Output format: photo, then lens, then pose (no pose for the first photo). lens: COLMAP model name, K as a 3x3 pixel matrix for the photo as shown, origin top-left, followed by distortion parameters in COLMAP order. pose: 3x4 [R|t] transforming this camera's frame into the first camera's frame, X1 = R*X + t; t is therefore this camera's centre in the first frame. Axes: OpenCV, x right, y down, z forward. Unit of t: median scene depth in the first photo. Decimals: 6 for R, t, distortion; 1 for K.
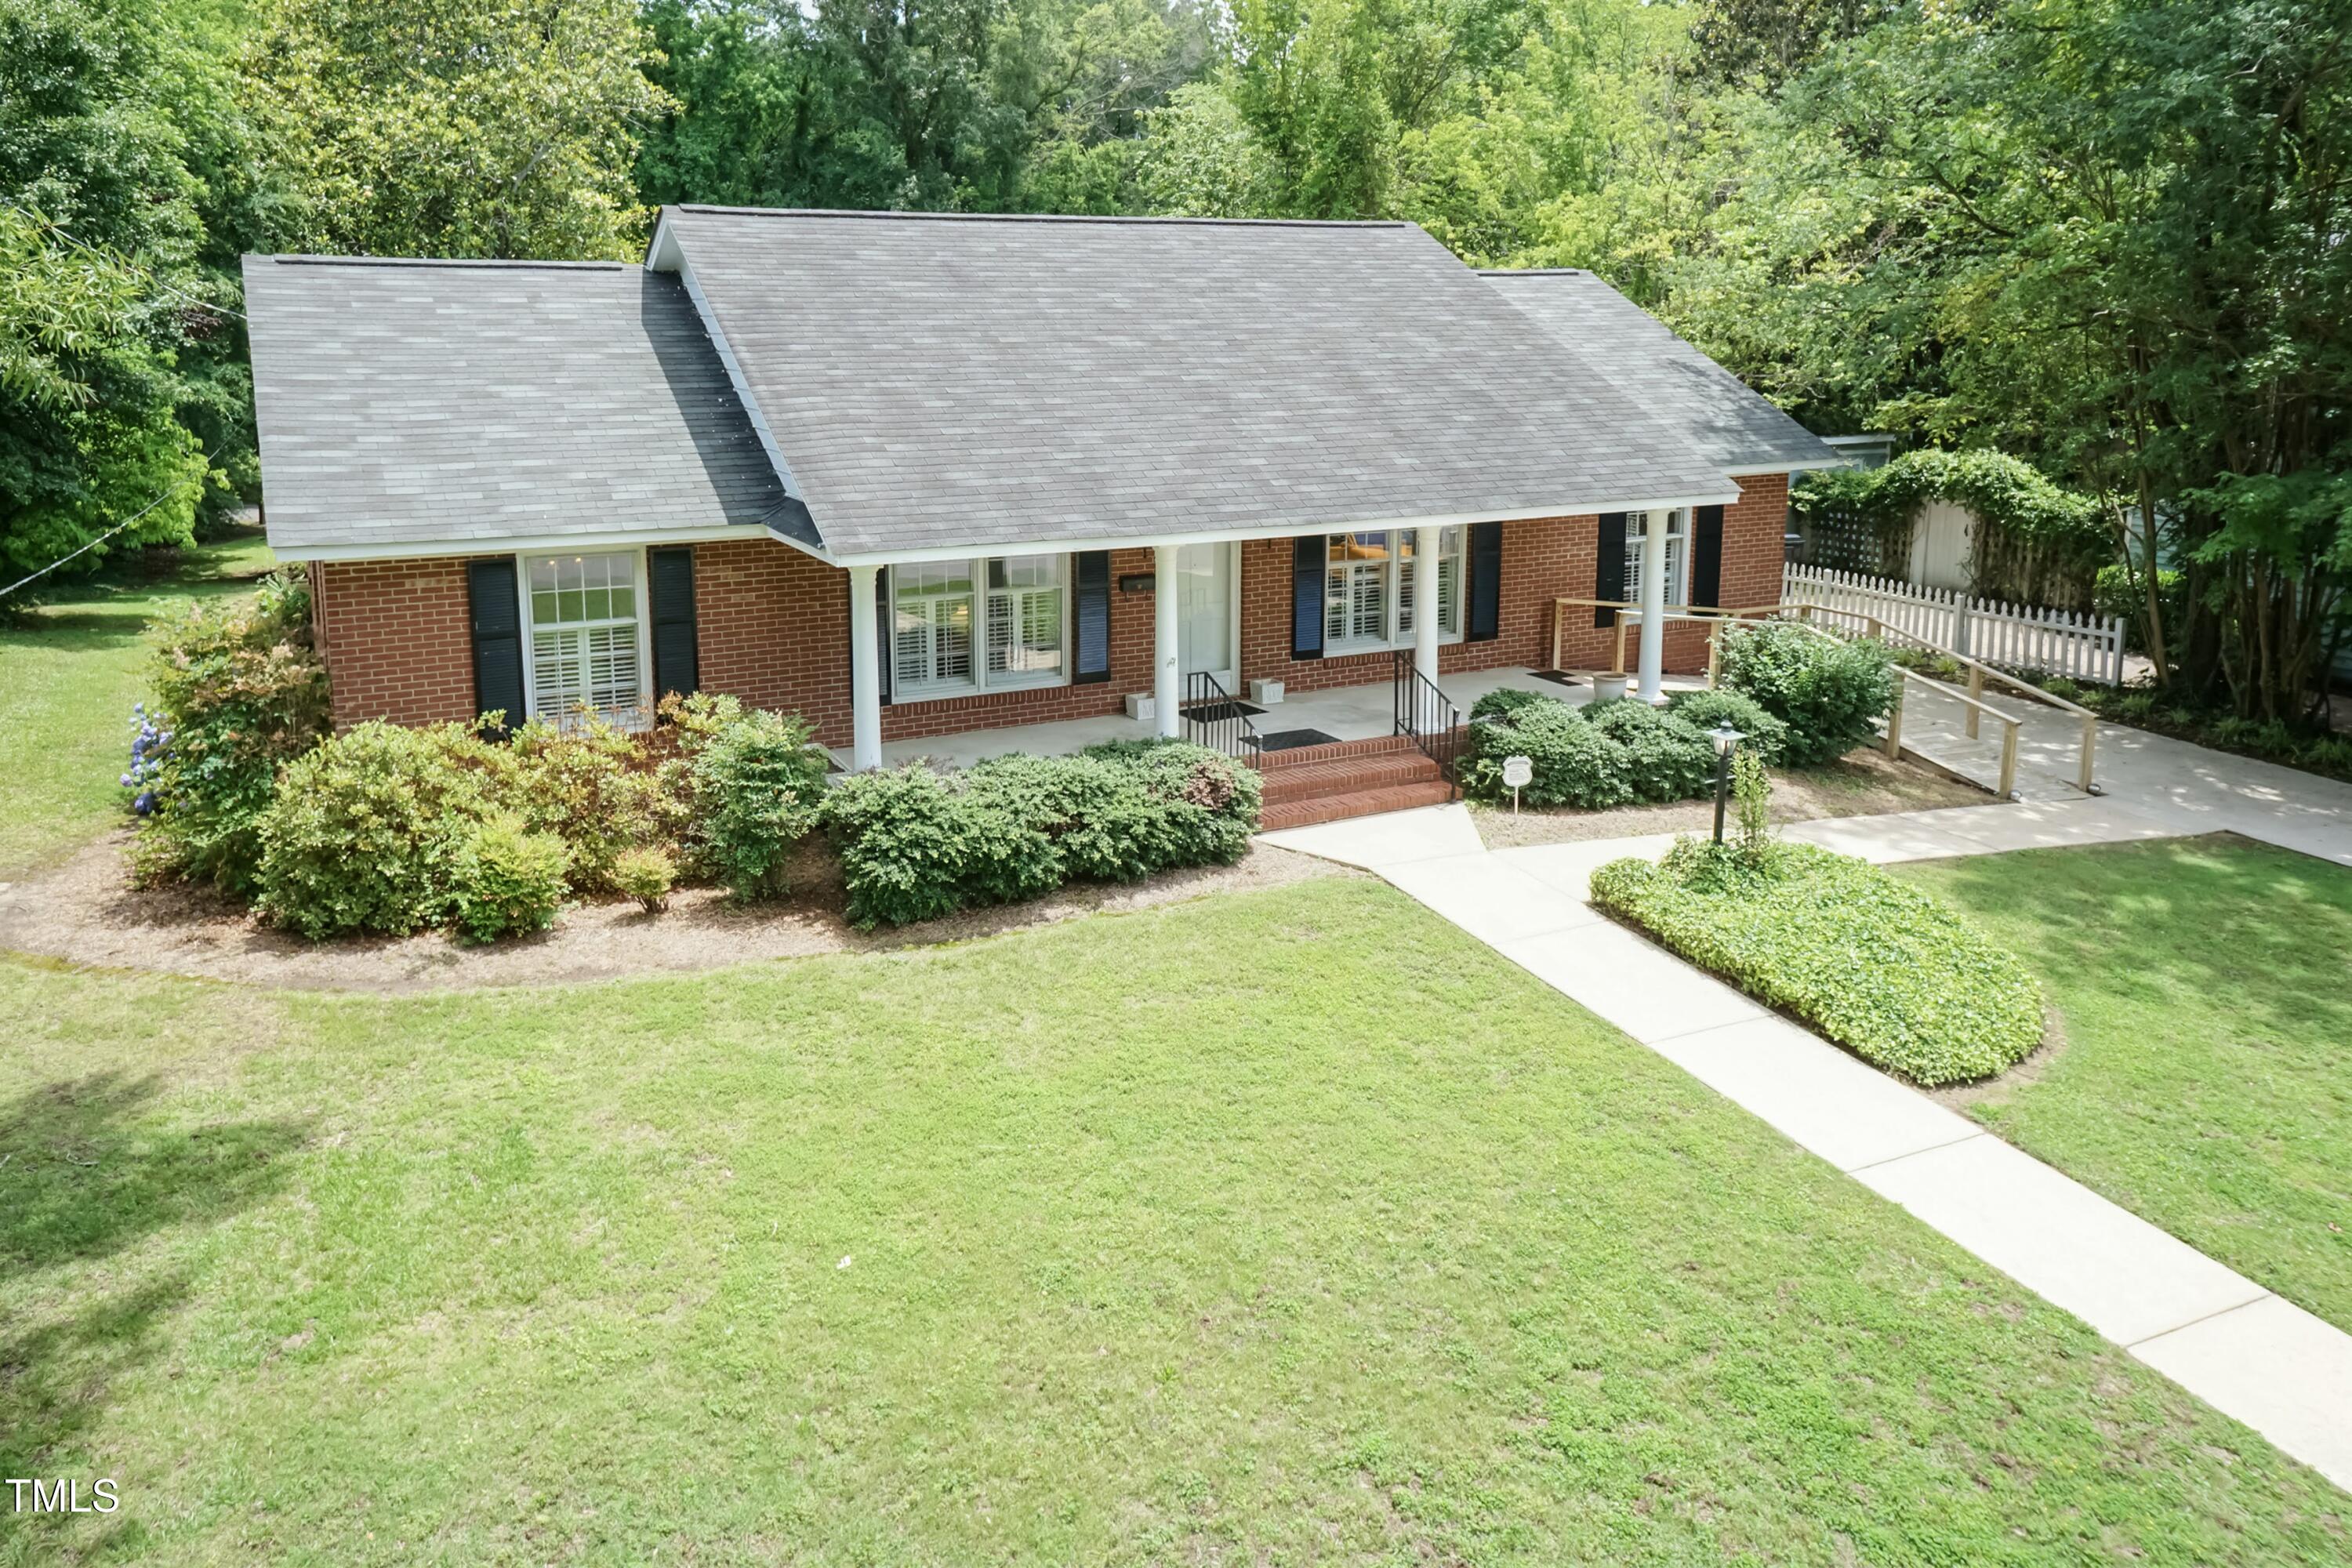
lens RADIAL K [[1564.3, 0, 1053.3], [0, 1564.3, 643.5], [0, 0, 1]] dist [0.044519, 0.027652]
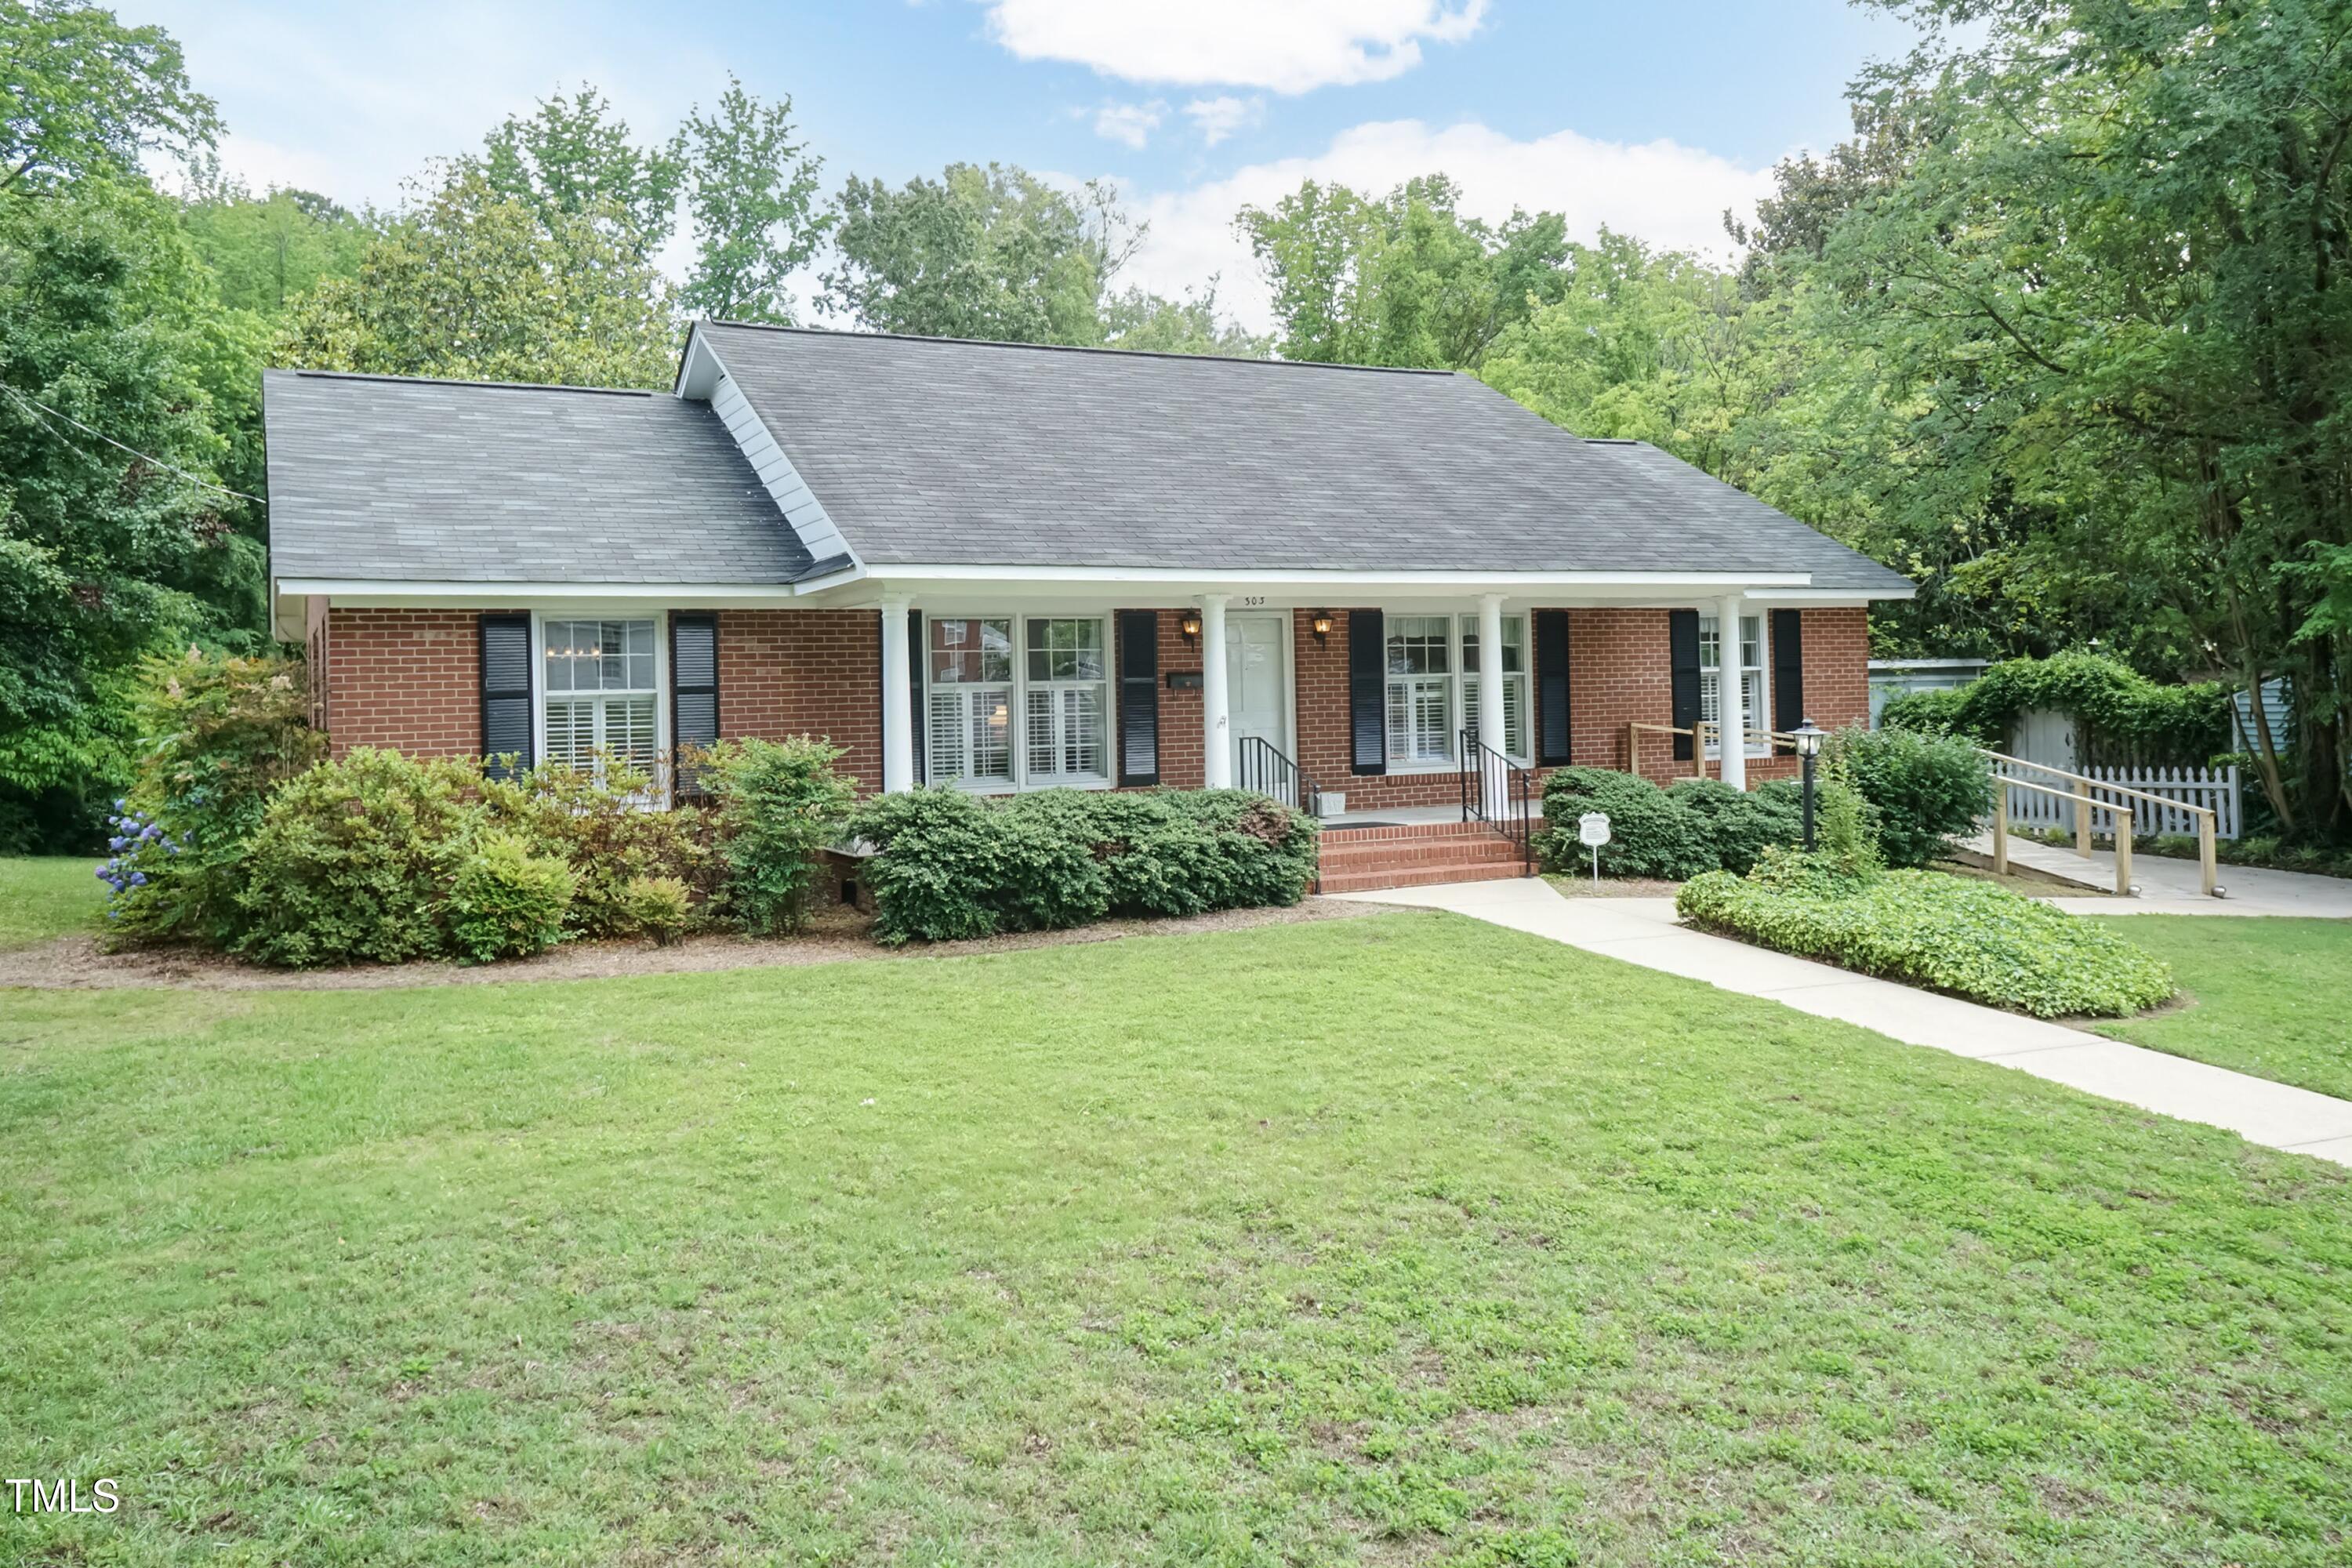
lens RADIAL K [[1677.2, 0, 1106.1], [0, 1677.2, 769.8], [0, 0, 1]] dist [0.052320, 0.014089]
pose [[0.999906, -0.013671, 0.001377, 0.003883], [0.013720, 0.988109, -0.153143, 0.190685], [0.000733, 0.153148, 0.988203, 0.003576]]
